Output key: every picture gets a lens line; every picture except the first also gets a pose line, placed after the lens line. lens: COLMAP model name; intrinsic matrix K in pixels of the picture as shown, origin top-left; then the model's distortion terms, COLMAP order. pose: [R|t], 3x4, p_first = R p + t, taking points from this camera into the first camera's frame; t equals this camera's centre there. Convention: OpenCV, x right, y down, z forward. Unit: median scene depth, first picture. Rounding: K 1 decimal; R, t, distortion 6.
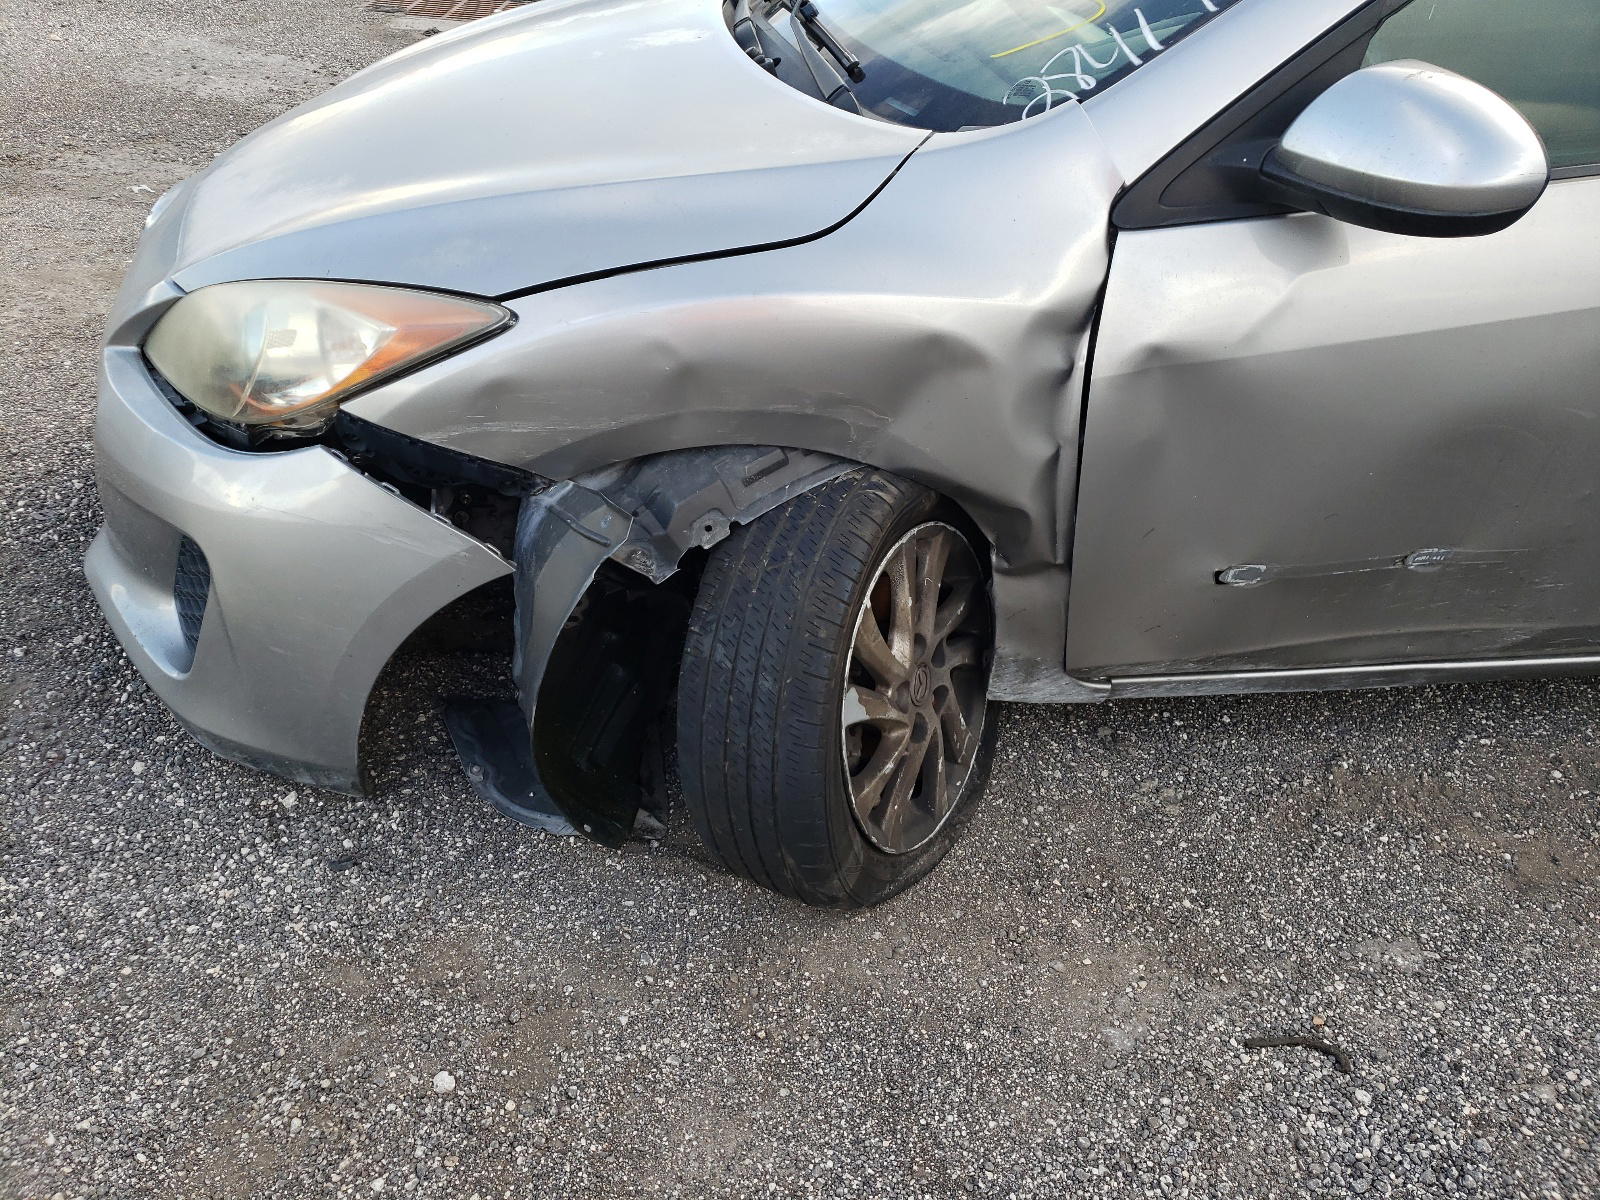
lens RADIAL K [[1206.9, 0, 798.5], [0, 1206.9, 594.2], [0, 0, 1]] dist [0.012734, 0.003763]
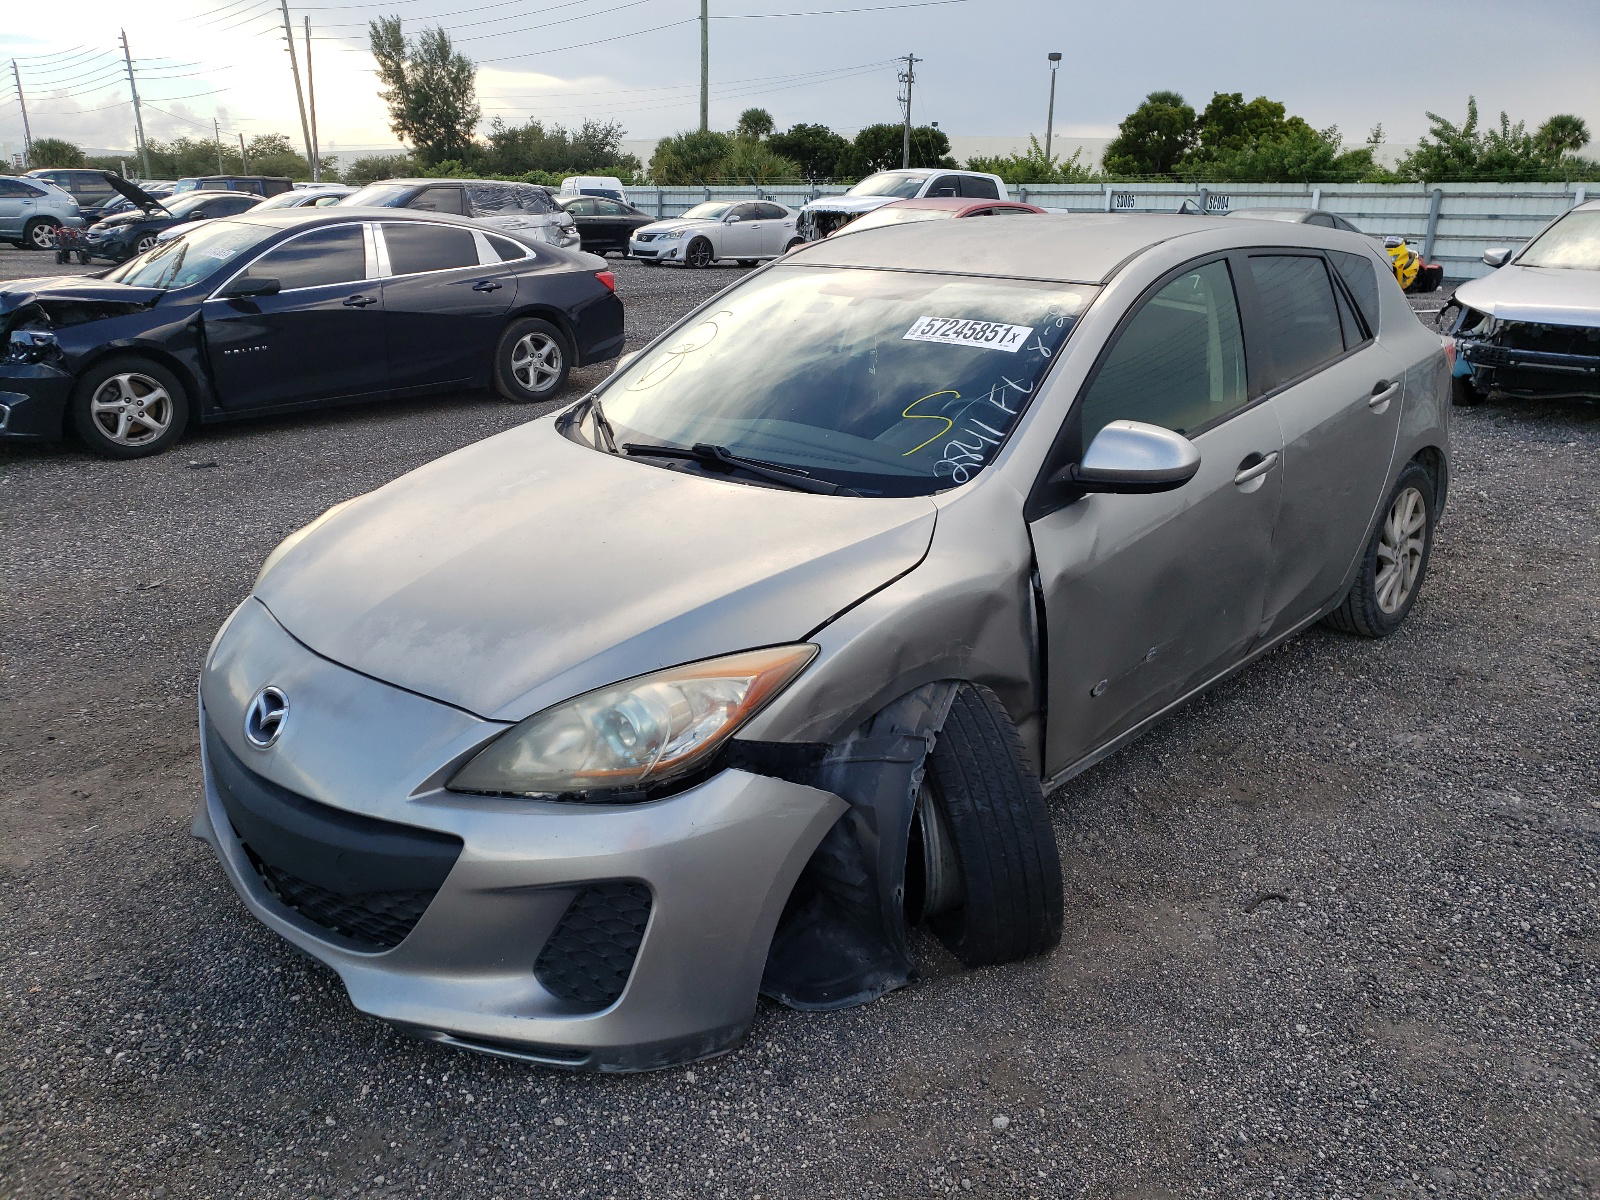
lens RADIAL K [[1206.9, 0, 805.2], [0, 1206.9, 600.1], [0, 0, 1]] dist [0.012734, 0.003763]
pose [[0.761343, -0.243265, 0.600982, -1.126637], [0.404155, 0.902878, -0.146530, -0.053185], [-0.506967, 0.354449, 0.785716, -0.257996]]
